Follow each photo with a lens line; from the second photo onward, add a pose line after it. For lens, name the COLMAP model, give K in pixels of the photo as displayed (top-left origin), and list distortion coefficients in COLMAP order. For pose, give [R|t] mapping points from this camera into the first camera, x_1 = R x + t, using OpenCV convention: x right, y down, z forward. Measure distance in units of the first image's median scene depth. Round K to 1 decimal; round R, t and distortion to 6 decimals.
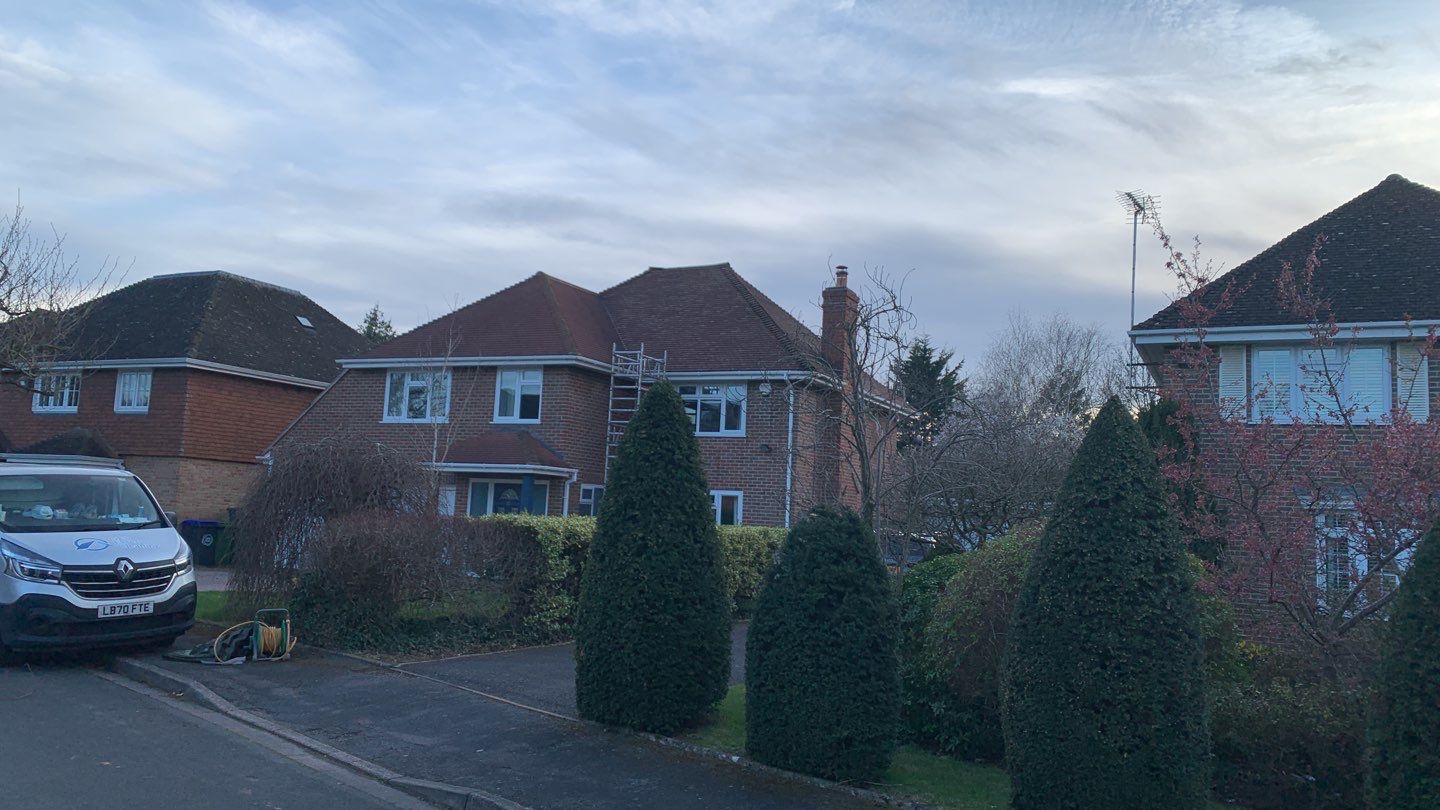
lens RADIAL K [[1087.4, 0, 720.0], [0, 1087.4, 405.0], [0, 0, 1]] dist [0.100591, -0.260505]
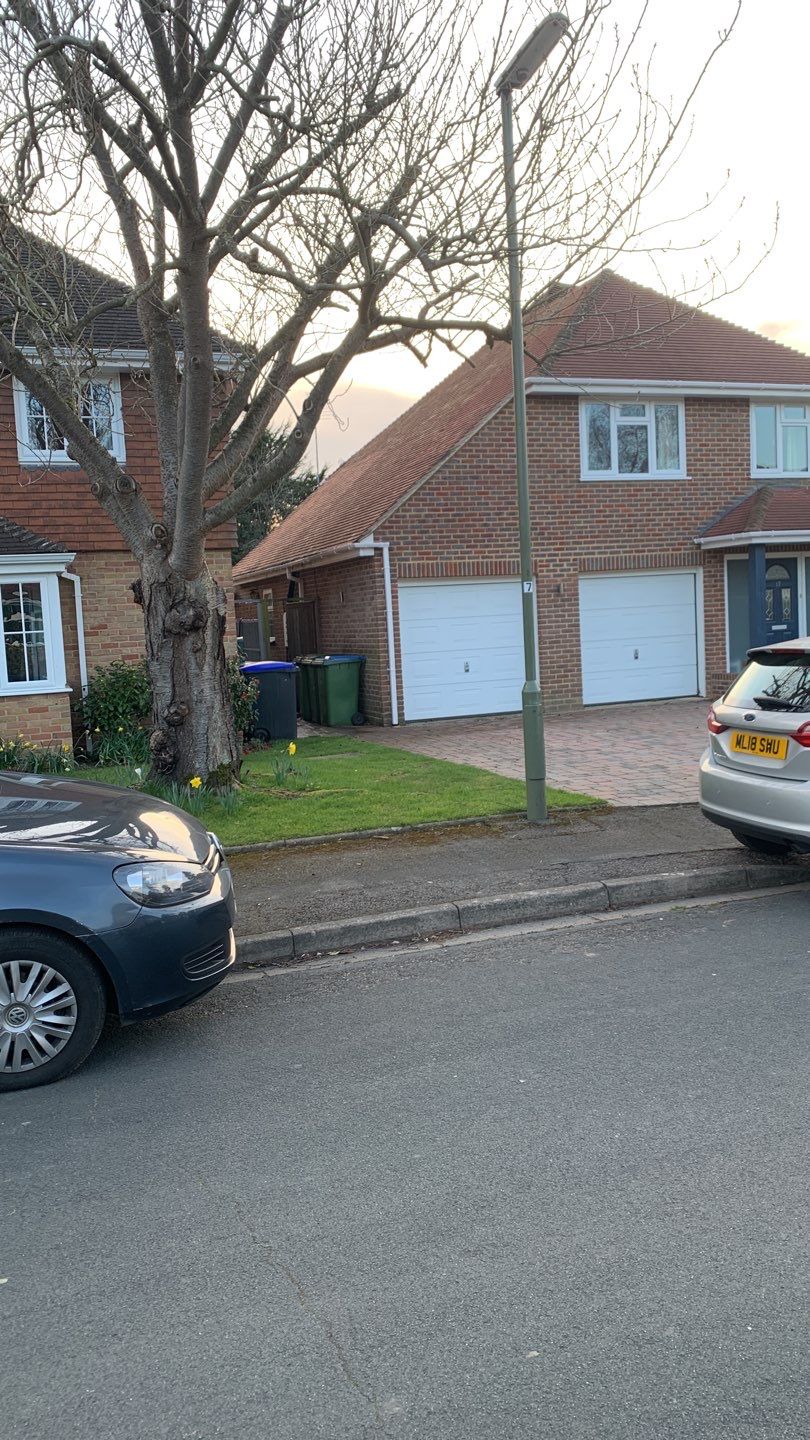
lens RADIAL K [[1087.4, 0, 405.0], [0, 1087.4, 720.0], [0, 0, 1]] dist [0.100591, -0.260505]
pose [[0.702200, -0.152383, 0.695482, -0.932055], [0.008646, 0.978581, 0.205681, 0.022514], [-0.711927, -0.138416, 0.688477, 0.644105]]
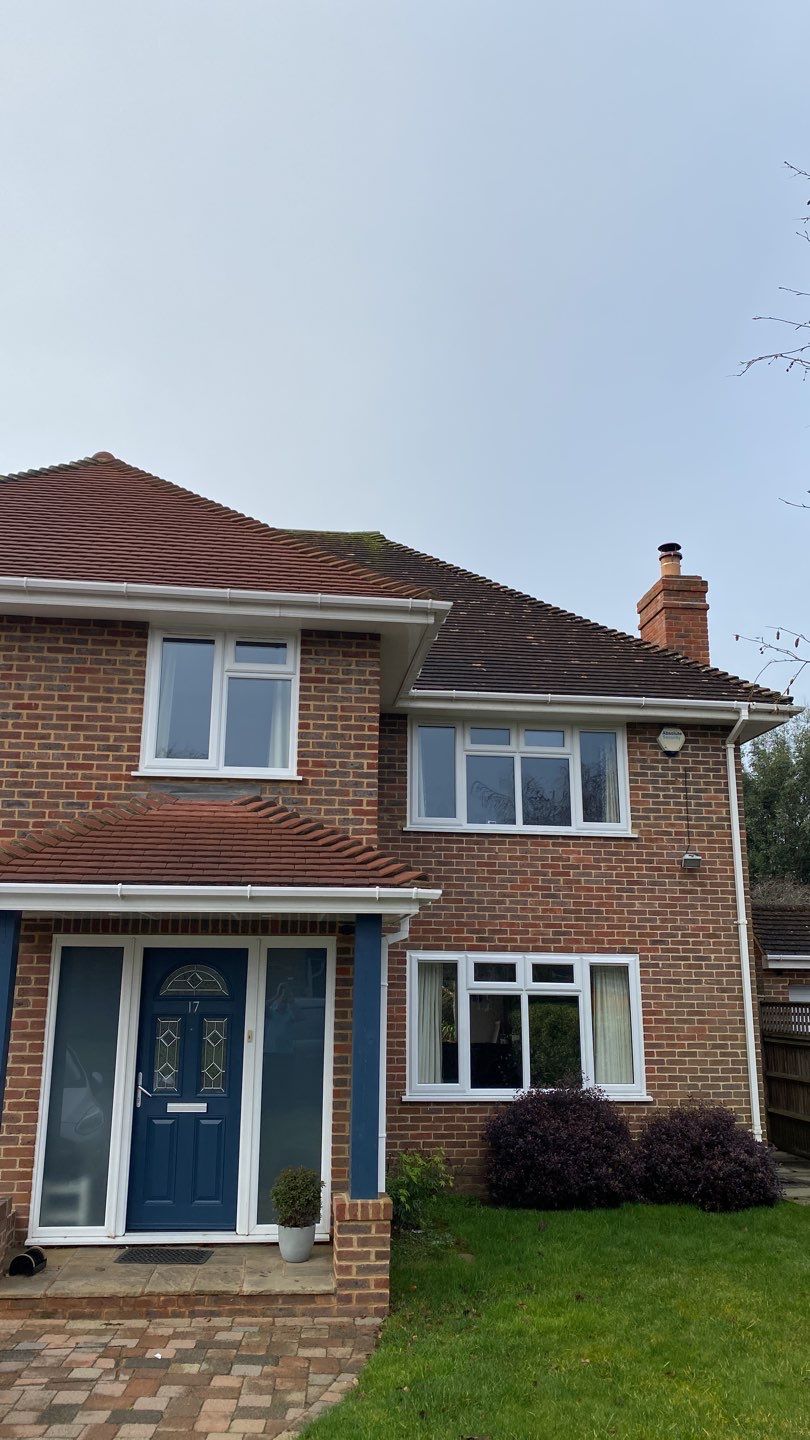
lens RADIAL K [[1070.5, 0, 373.3], [0, 1070.5, 713.0], [0, 0, 1]] dist [0.037432, -0.009538]
pose [[0.851422, 0.090493, 0.516616, -0.330661], [-0.027987, 0.991438, -0.127541, 0.039468], [-0.523734, 0.094133, 0.846665, 0.674726]]
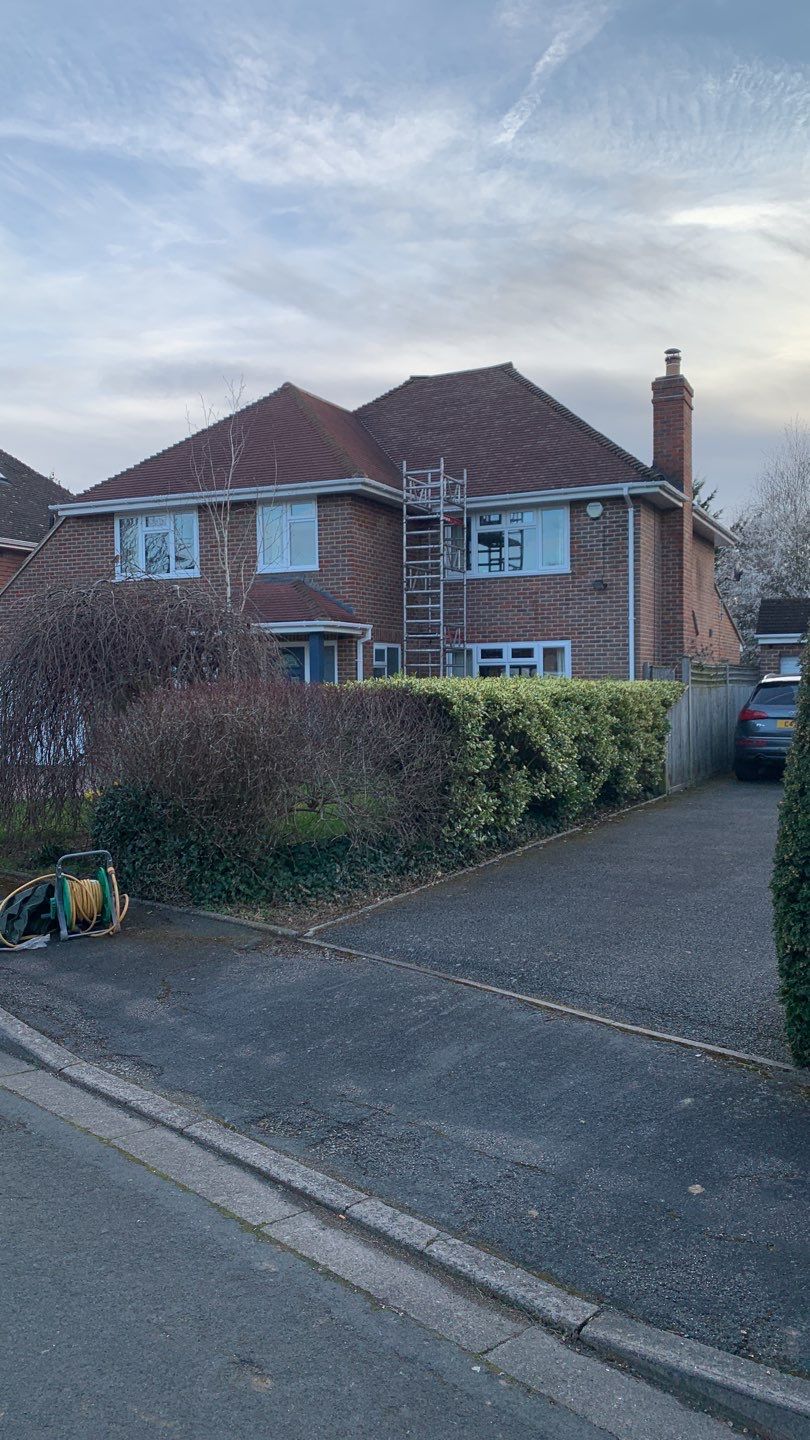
lens RADIAL K [[1112.3, 0, 434.8], [0, 1112.3, 723.9], [0, 0, 1]] dist [0.222915, -0.804062]
pose [[0.998200, -0.059380, 0.008454, -0.093049], [0.057595, 0.988303, 0.141209, 0.017457], [-0.016741, -0.140468, 0.989944, 0.169869]]
